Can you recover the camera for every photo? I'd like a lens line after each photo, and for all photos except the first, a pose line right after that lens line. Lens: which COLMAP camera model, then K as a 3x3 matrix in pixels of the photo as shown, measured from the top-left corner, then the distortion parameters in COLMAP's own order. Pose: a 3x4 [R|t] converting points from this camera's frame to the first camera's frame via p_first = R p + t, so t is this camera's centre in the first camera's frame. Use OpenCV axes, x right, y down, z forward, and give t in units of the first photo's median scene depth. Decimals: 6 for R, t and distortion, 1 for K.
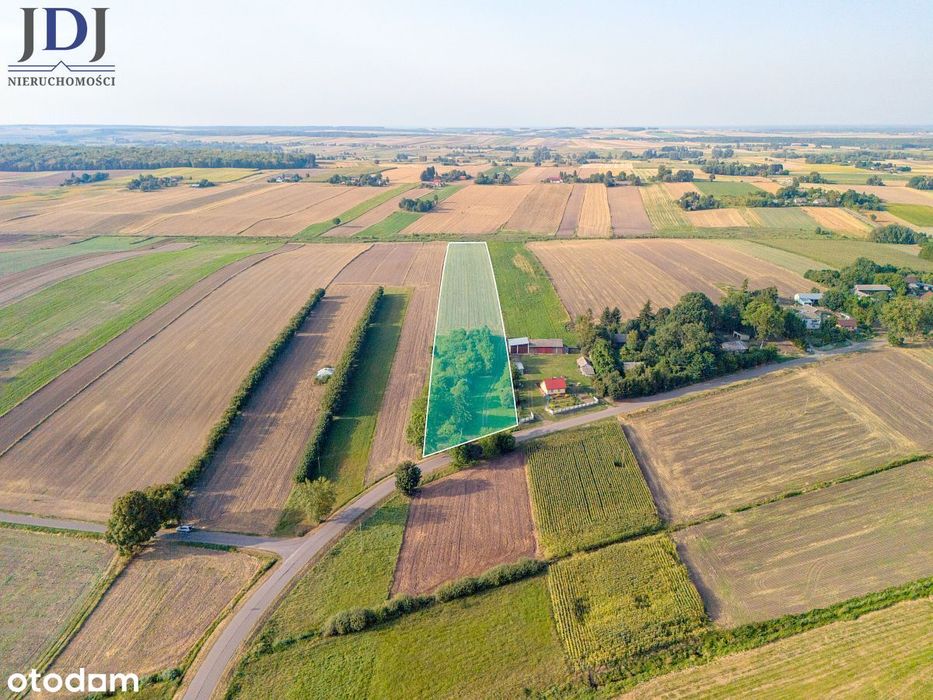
lens RADIAL K [[687.1, 0, 466.5], [0, 687.1, 350.0], [0, 0, 1]] dist [0.065148, -0.058115]
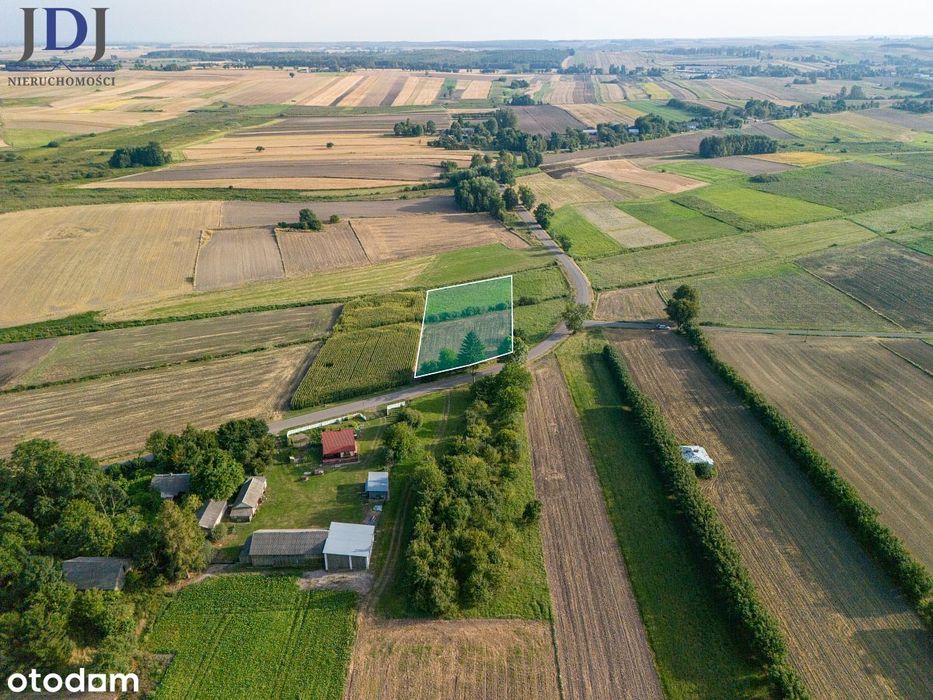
lens RADIAL K [[687.1, 0, 466.5], [0, 687.1, 350.0], [0, 0, 1]] dist [0.065148, -0.058115]
pose [[-0.999939, -0.001417, 0.010976, -0.004829], [0.006388, 0.736002, 0.676949, -0.396072], [-0.009038, 0.676978, -0.735948, 1.208077]]
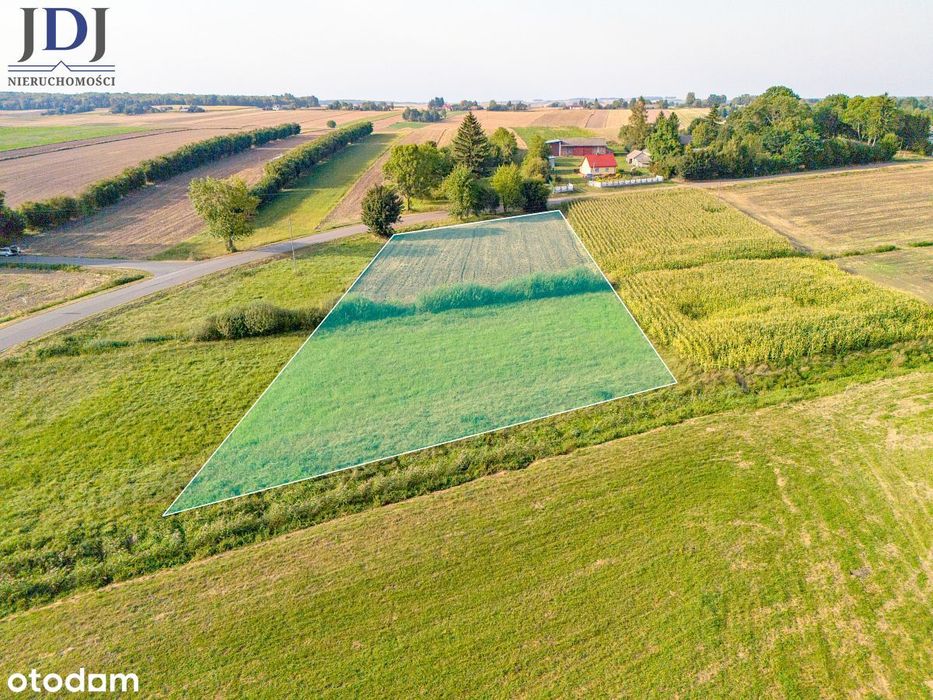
lens RADIAL K [[687.1, 0, 466.5], [0, 687.1, 350.0], [0, 0, 1]] dist [0.065148, -0.058115]
pose [[0.999813, -0.004733, -0.018734, 0.002254], [0.005169, 0.999715, 0.023289, 0.189647], [0.018618, -0.023381, 0.999553, 0.231256]]
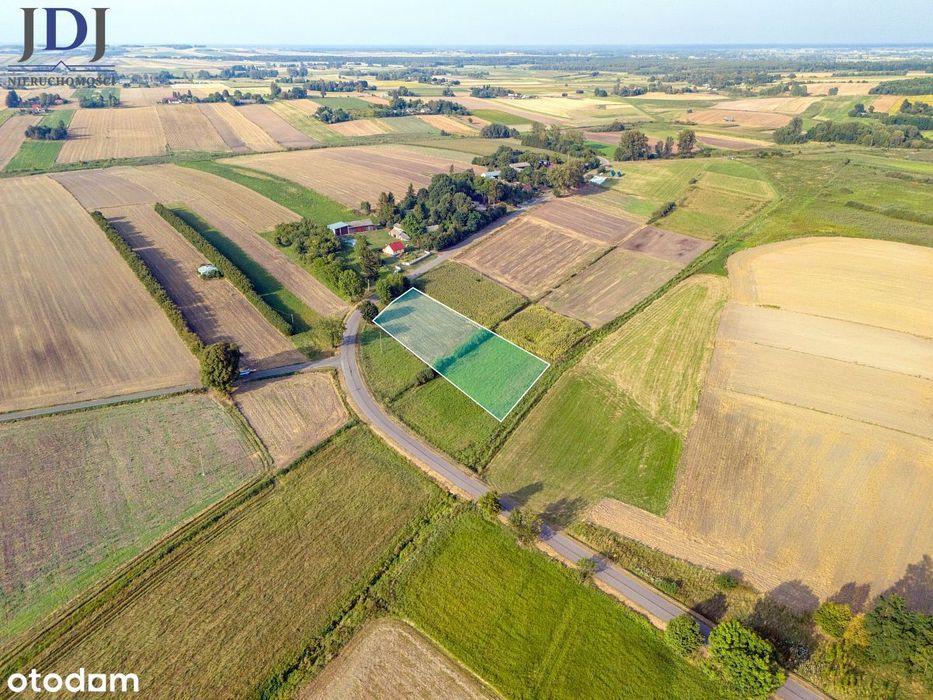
lens RADIAL K [[687.1, 0, 466.5], [0, 687.1, 350.0], [0, 0, 1]] dist [0.065148, -0.058115]
pose [[0.821938, -0.231307, 0.520495, -0.414046], [0.177345, 0.972332, 0.152049, 0.055414], [-0.541264, -0.032668, 0.840218, -0.161732]]
